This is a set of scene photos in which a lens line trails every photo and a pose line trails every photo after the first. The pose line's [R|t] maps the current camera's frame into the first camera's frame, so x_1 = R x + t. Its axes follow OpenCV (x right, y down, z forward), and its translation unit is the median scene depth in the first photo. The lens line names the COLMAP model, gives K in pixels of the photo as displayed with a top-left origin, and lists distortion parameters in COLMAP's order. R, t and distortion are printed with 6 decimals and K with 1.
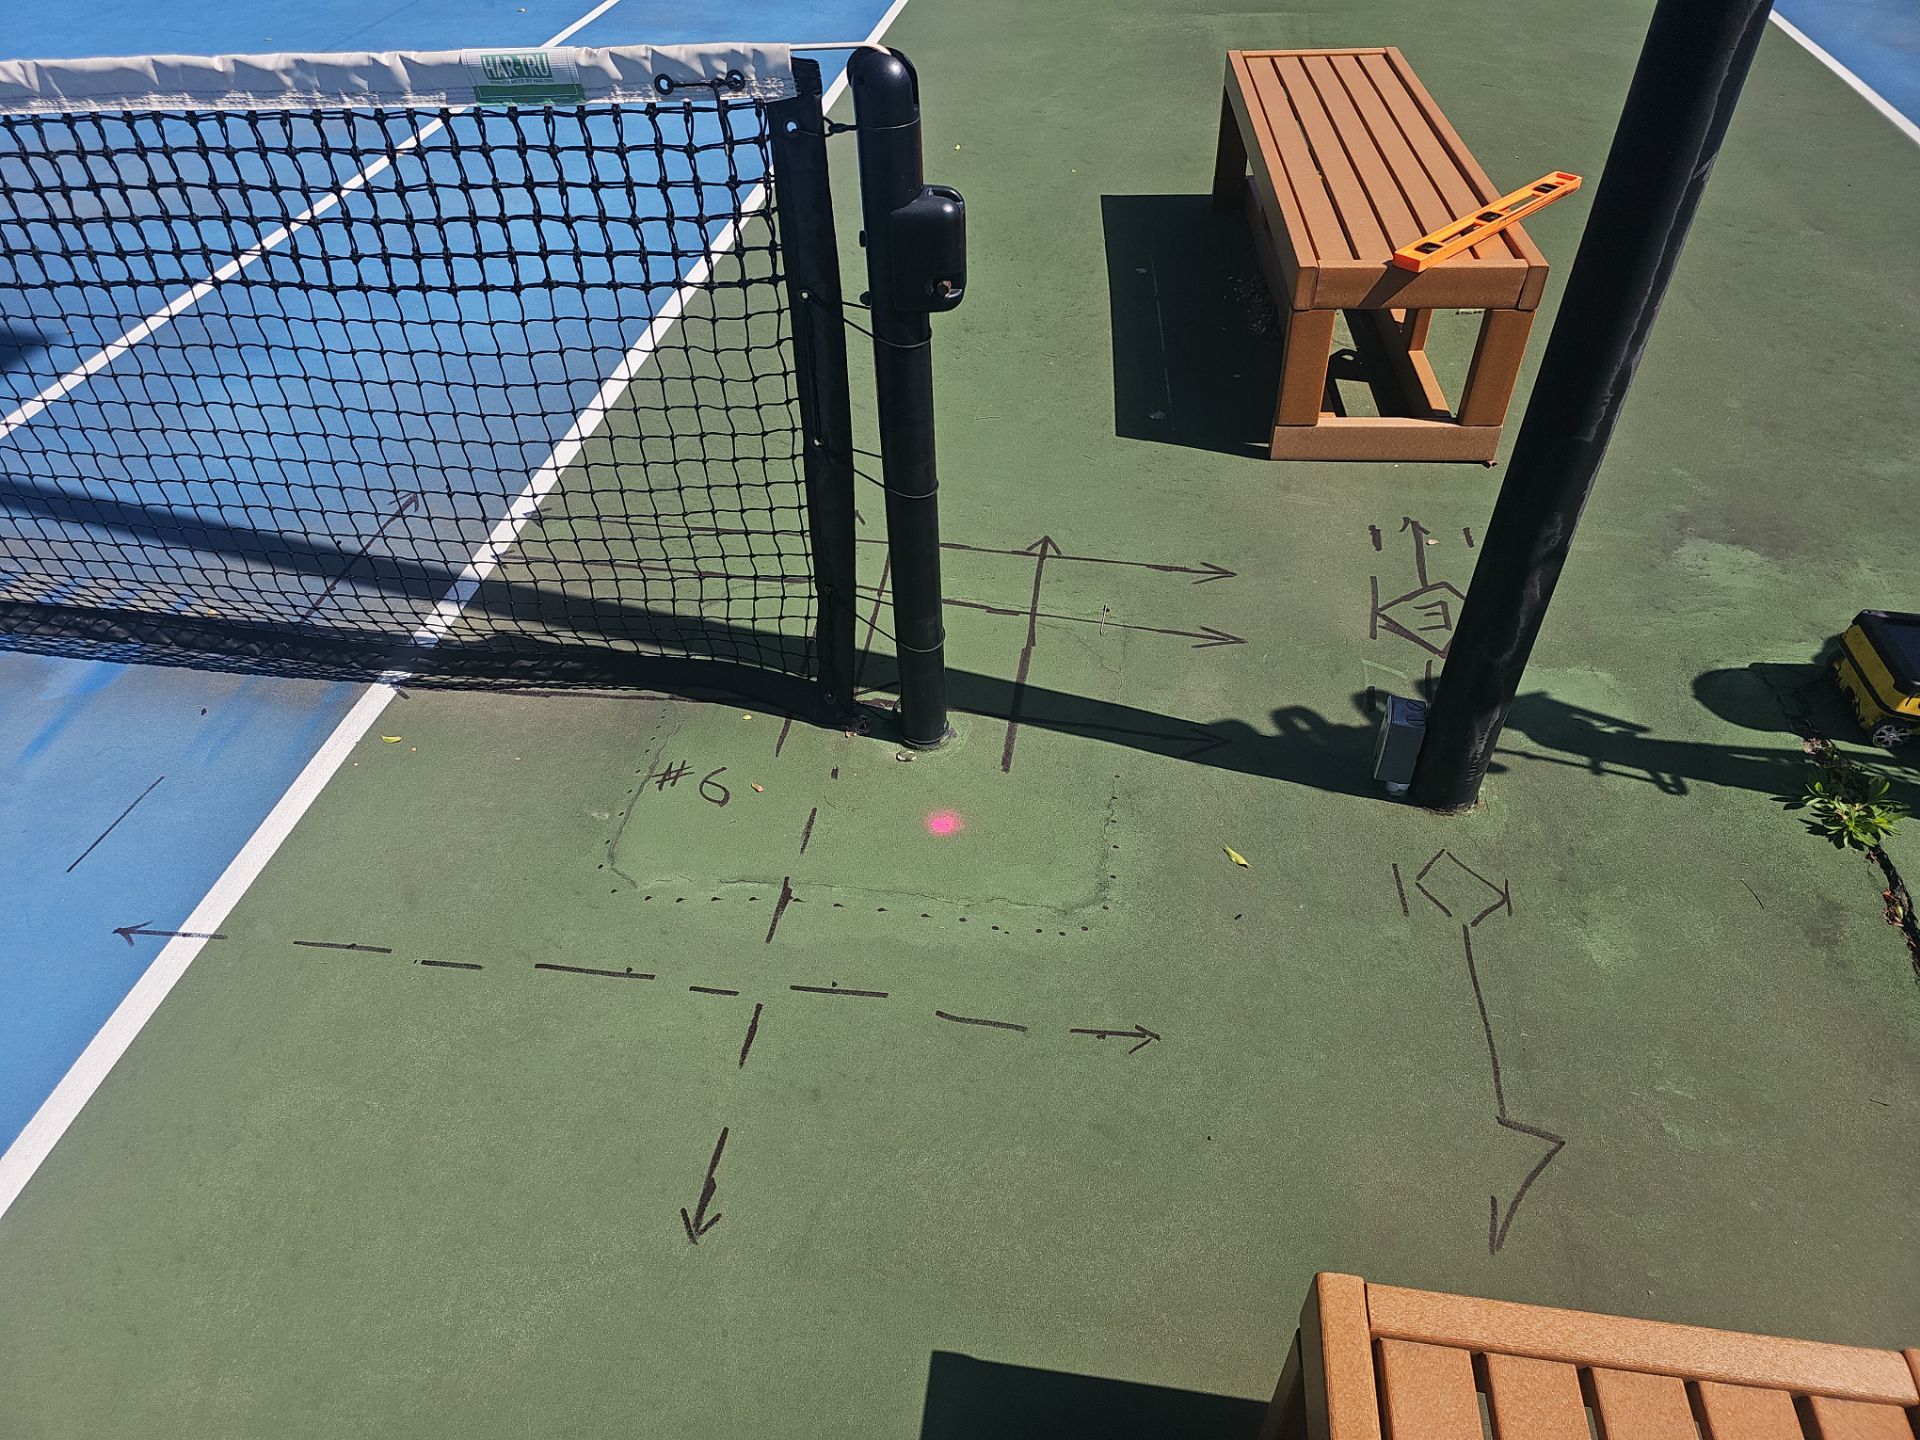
lens RADIAL K [[1269.8, 0, 936.0], [0, 1269.8, 702.8], [0, 0, 1]] dist [0.049178, -0.041930]
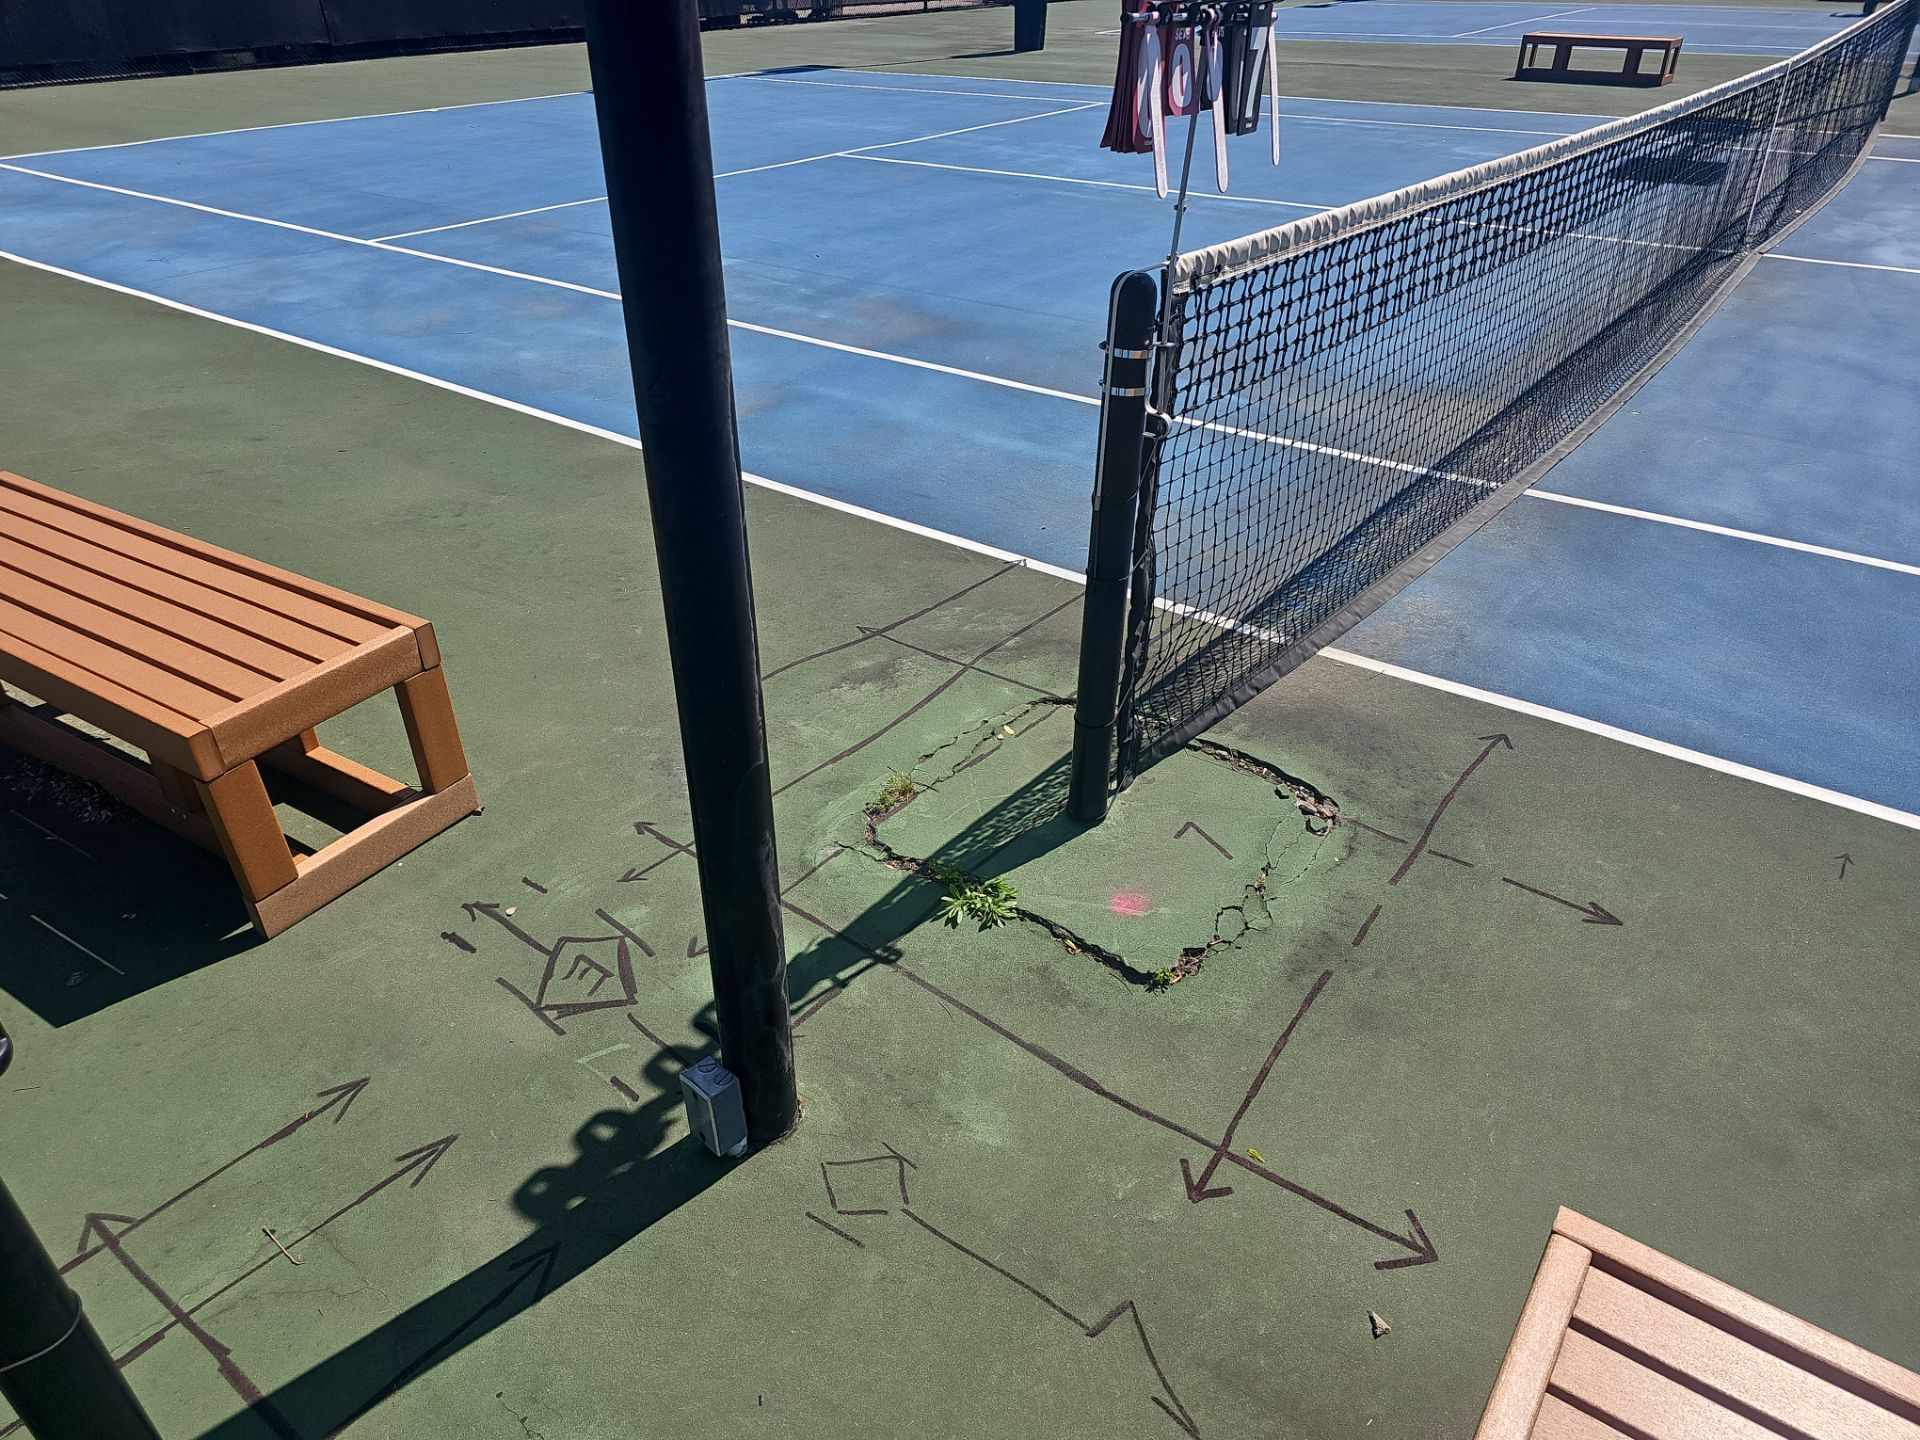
lens RADIAL K [[1269.8, 0, 951.5], [0, 1269.8, 737.3], [0, 0, 1]] dist [0.049178, -0.041930]
pose [[0.465241, -0.457469, 0.757808, -0.130999], [0.581772, 0.803259, 0.127739, -0.195174], [-0.667152, 0.381442, 0.639852, 0.180841]]
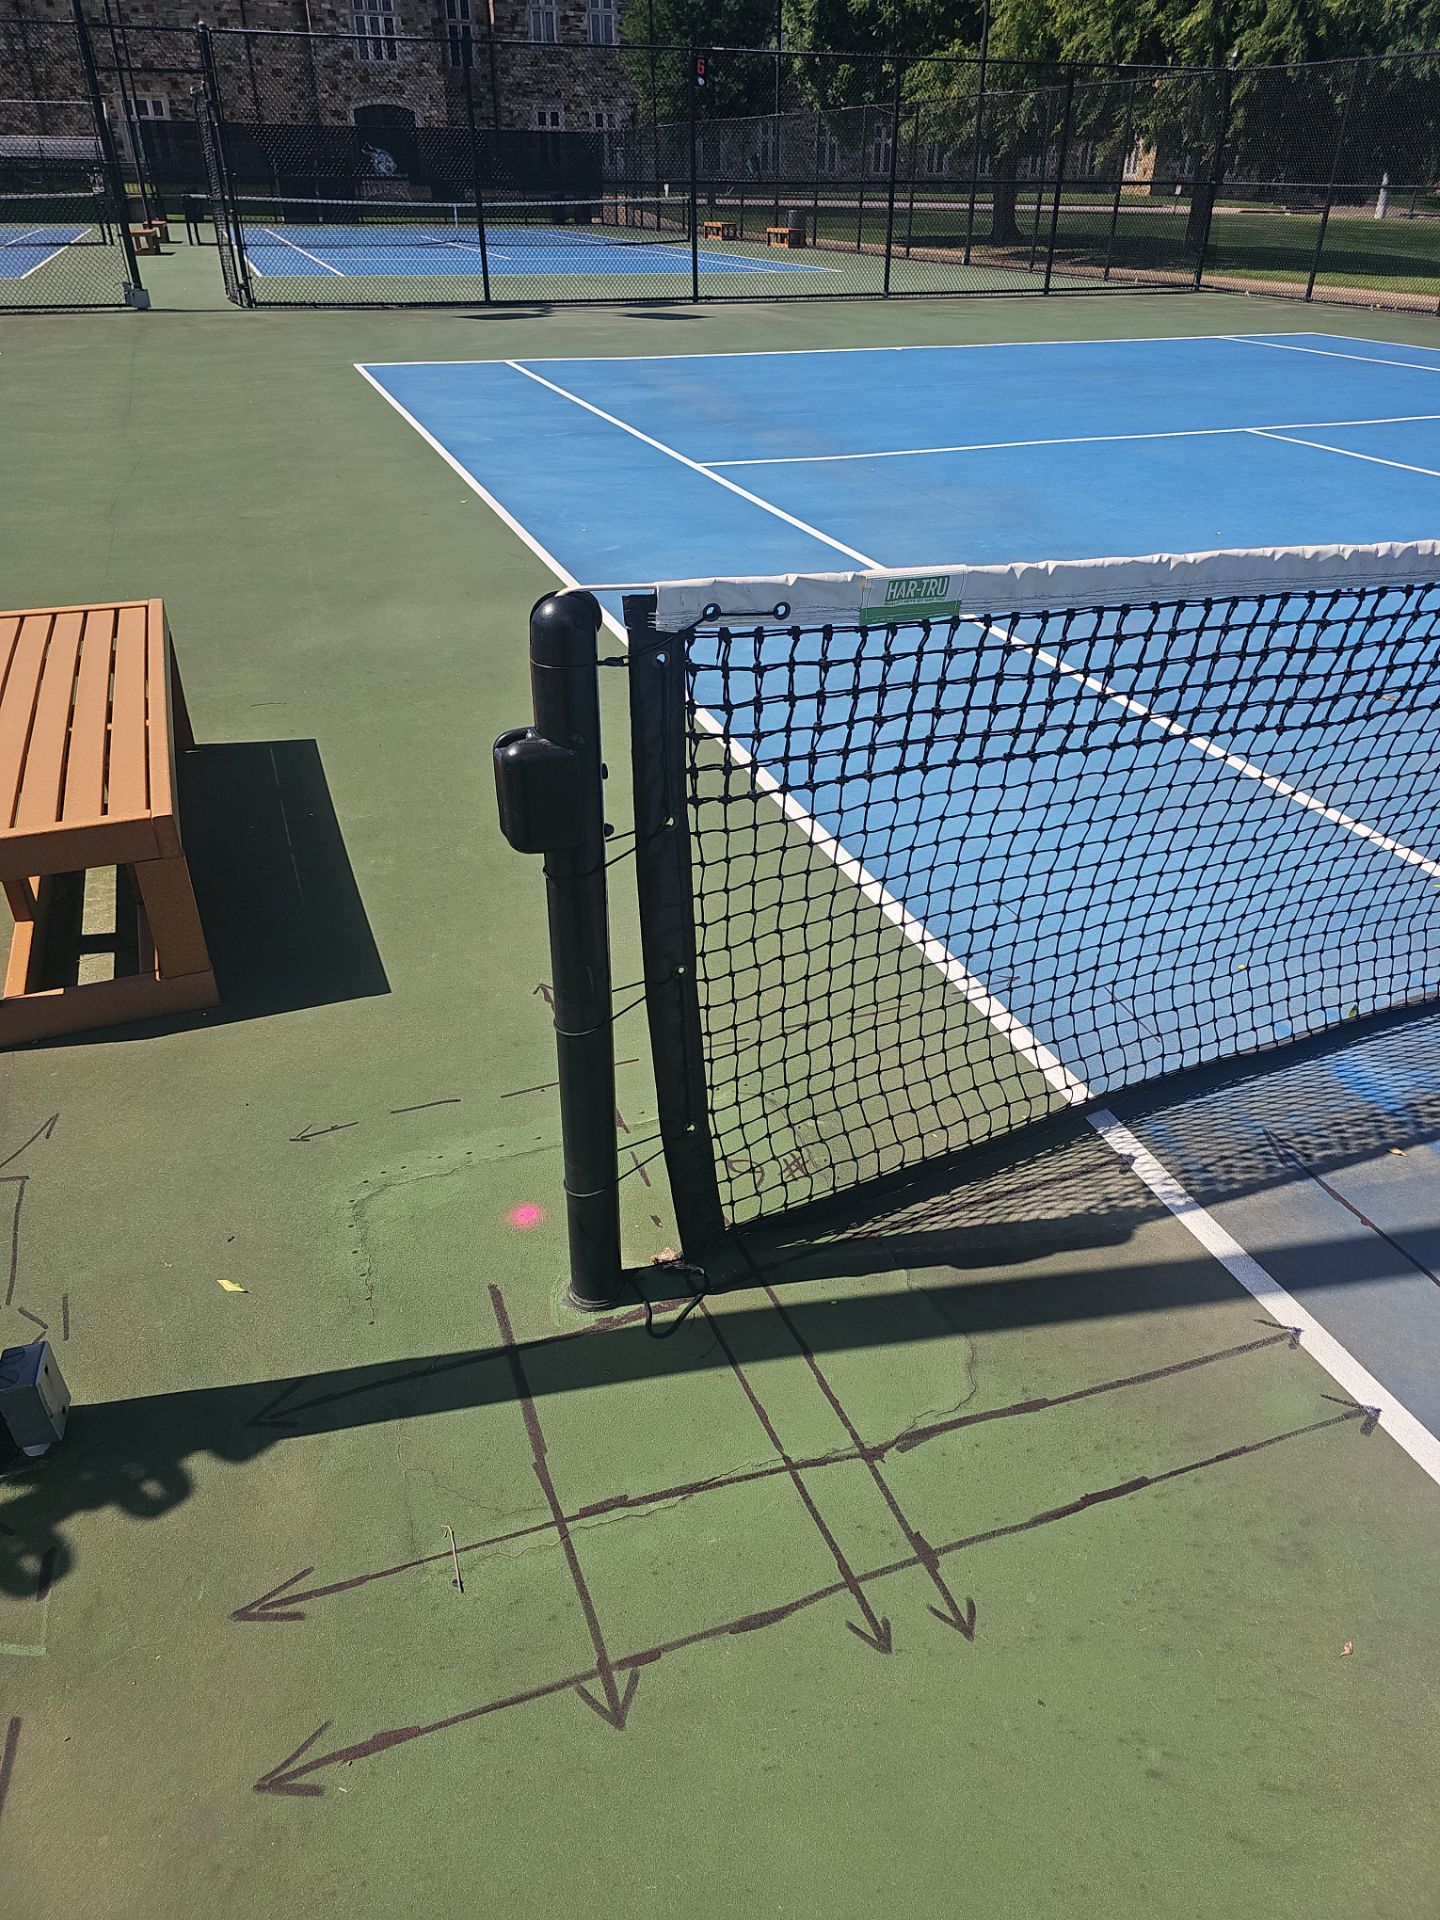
lens RADIAL K [[1269.8, 0, 715.0], [0, 1269.8, 956.1], [0, 0, 1]] dist [0.049178, -0.041930]
pose [[-0.870000, 0.269867, -0.412641, 0.234082], [-0.310154, 0.351041, 0.883501, -0.912094], [0.383282, 0.896628, -0.221705, 1.052205]]
